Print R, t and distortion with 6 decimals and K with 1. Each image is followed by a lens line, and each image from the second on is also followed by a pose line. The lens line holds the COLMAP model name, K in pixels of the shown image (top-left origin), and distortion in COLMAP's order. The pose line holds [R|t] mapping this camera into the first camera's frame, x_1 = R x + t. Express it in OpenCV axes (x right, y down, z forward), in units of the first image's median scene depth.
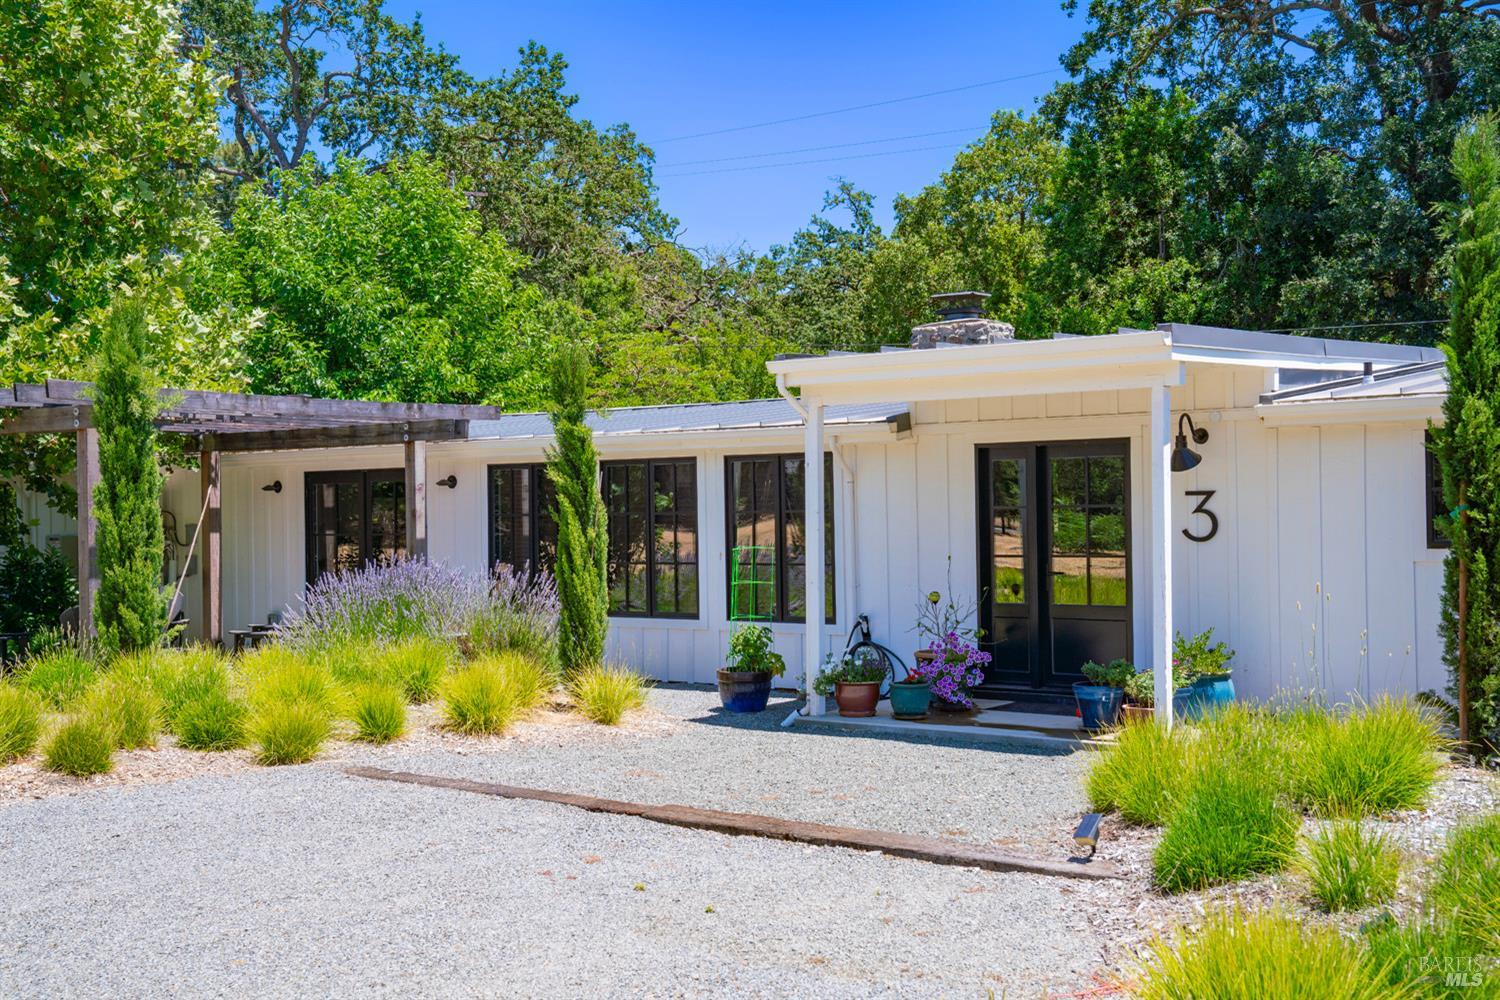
lens RADIAL K [[1742.8, 0, 754.0], [0, 1742.8, 502.9], [0, 0, 1]] dist [0.079518, 0.000000]
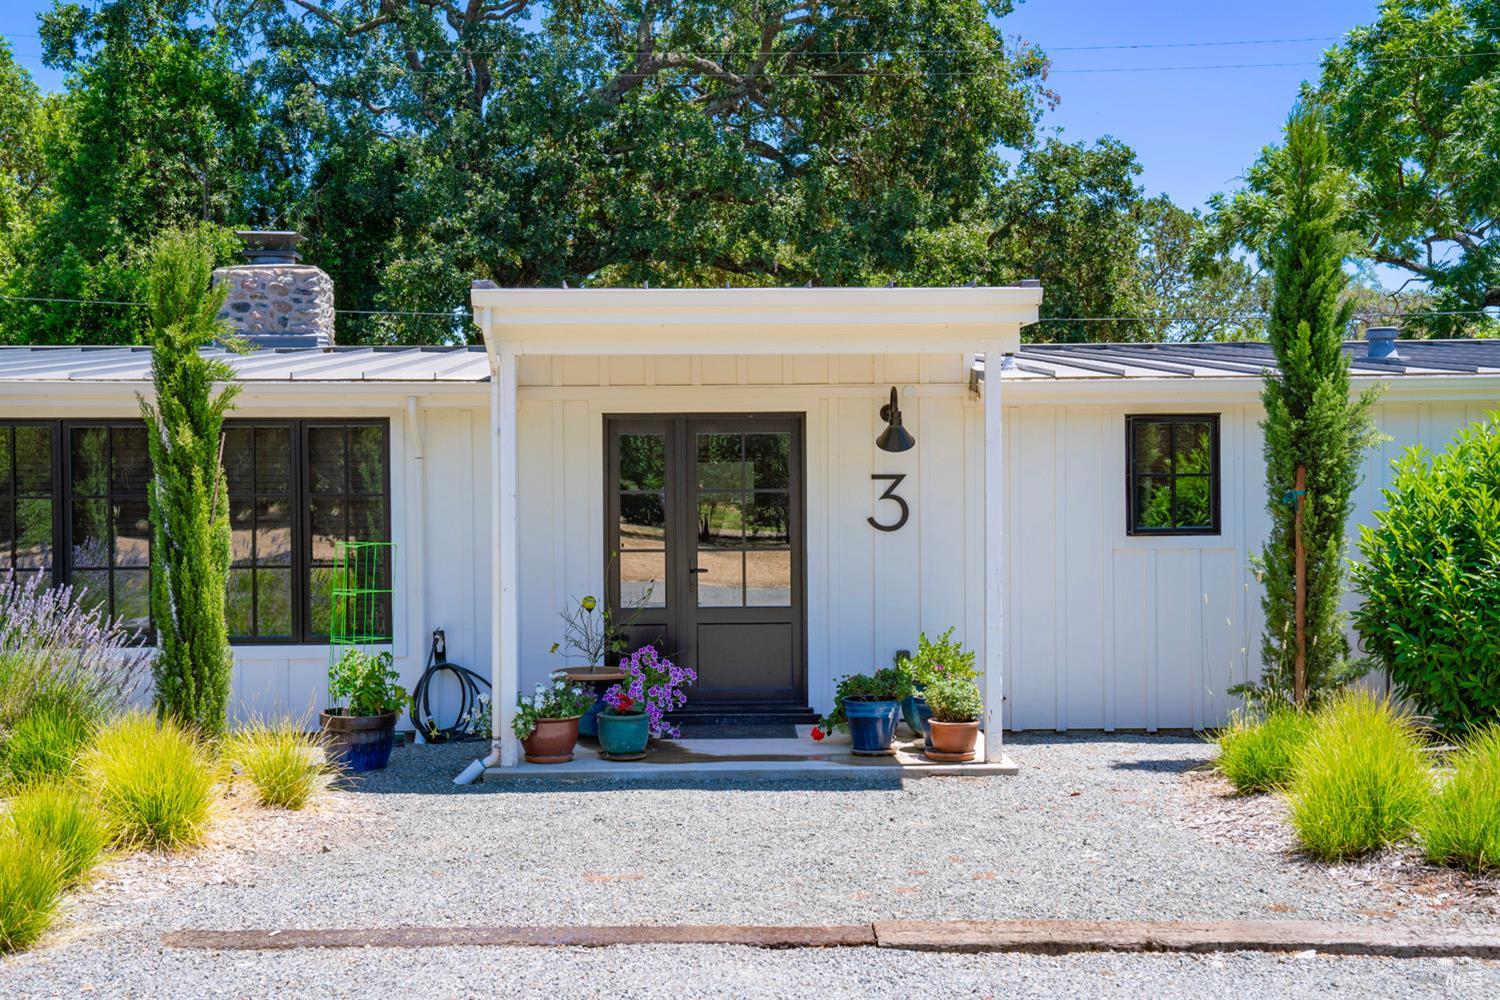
lens RADIAL K [[1742.8, 0, 744.9], [0, 1742.8, 500.6], [0, 0, 1]] dist [0.079518, 0.000000]
pose [[0.784615, 0.003467, 0.619974, -0.346733], [-0.005464, 0.999984, 0.001323, 0.005623], [-0.619960, -0.004425, 0.784621, 0.338047]]
